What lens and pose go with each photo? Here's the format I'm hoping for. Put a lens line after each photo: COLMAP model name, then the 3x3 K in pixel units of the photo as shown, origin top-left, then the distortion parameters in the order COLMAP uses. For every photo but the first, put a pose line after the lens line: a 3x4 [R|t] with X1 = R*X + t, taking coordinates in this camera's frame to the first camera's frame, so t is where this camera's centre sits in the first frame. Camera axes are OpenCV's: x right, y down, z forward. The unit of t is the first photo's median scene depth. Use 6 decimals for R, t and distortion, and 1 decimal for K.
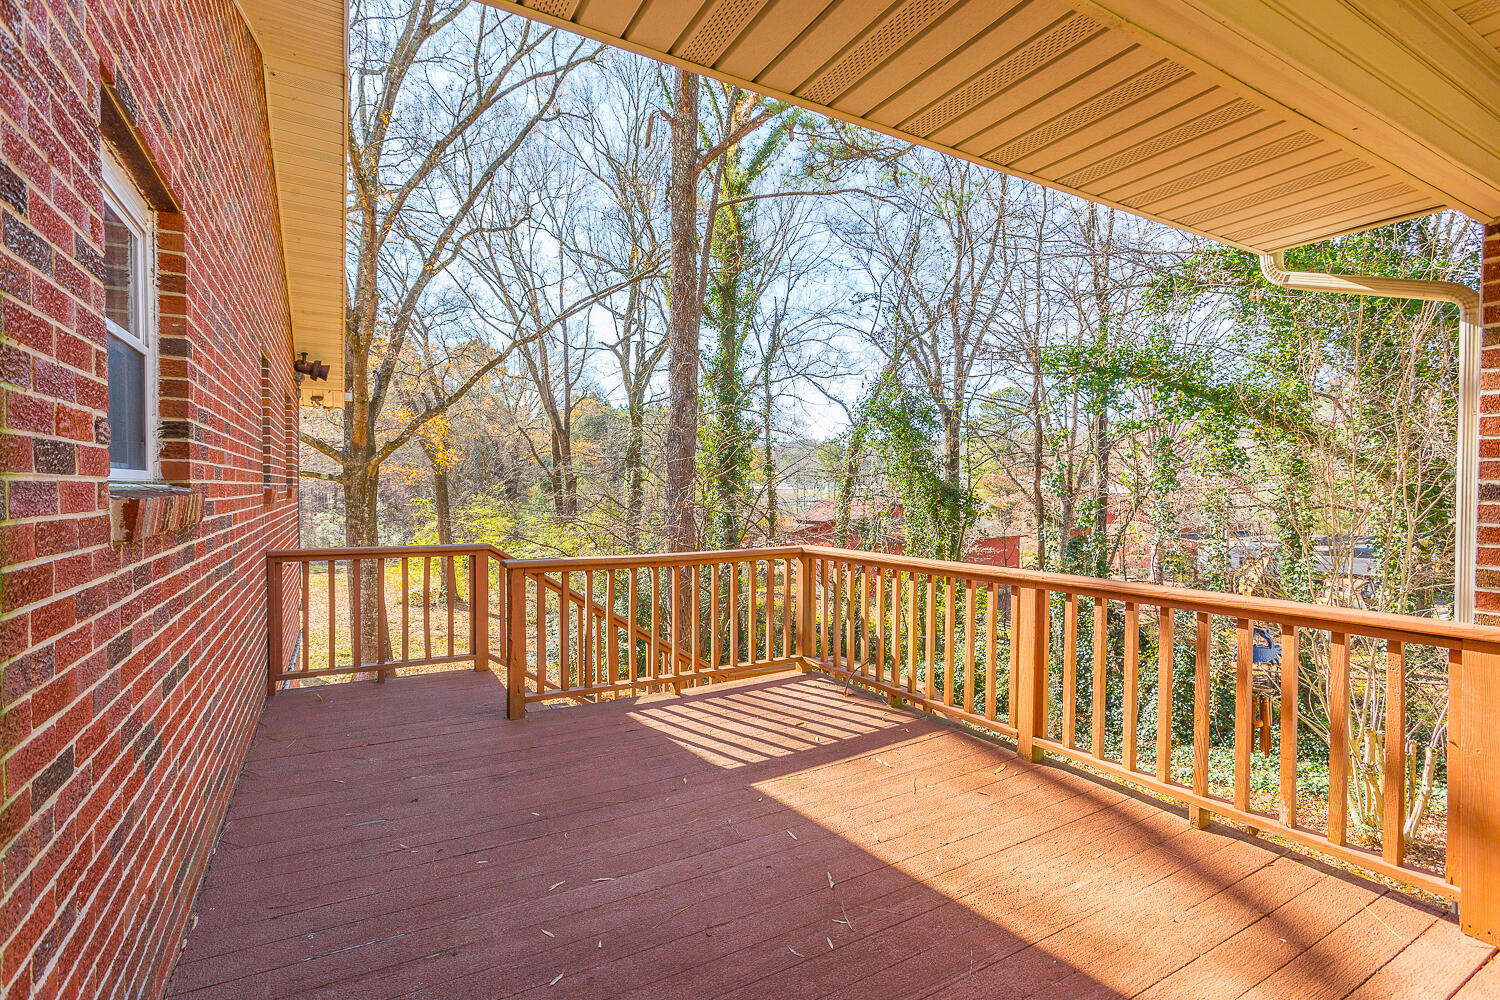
lens RADIAL K [[713.1, 0, 751.9], [0, 713.1, 503.0], [0, 0, 1]] dist [-0.000143, 0.003381]
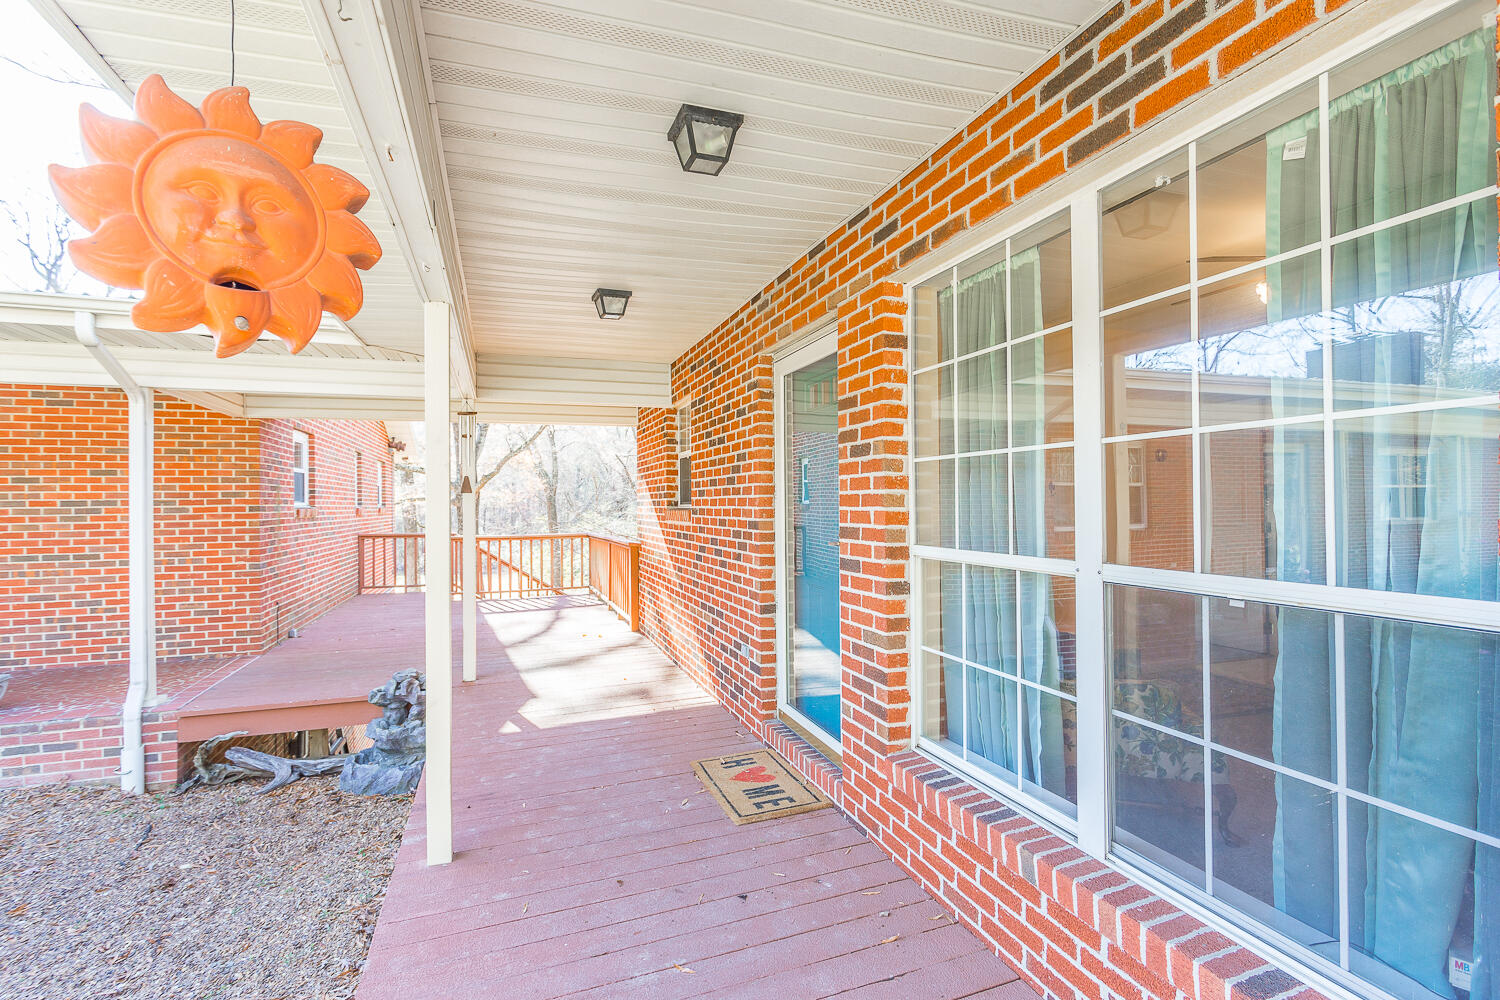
lens RADIAL K [[713.1, 0, 753.1], [0, 713.1, 498.3], [0, 0, 1]] dist [-0.000143, 0.003381]
pose [[0.983315, -0.015927, -0.181210, 2.155403], [0.010369, 0.999448, -0.031577, 0.073805], [0.181613, 0.029172, 0.982937, -2.267419]]
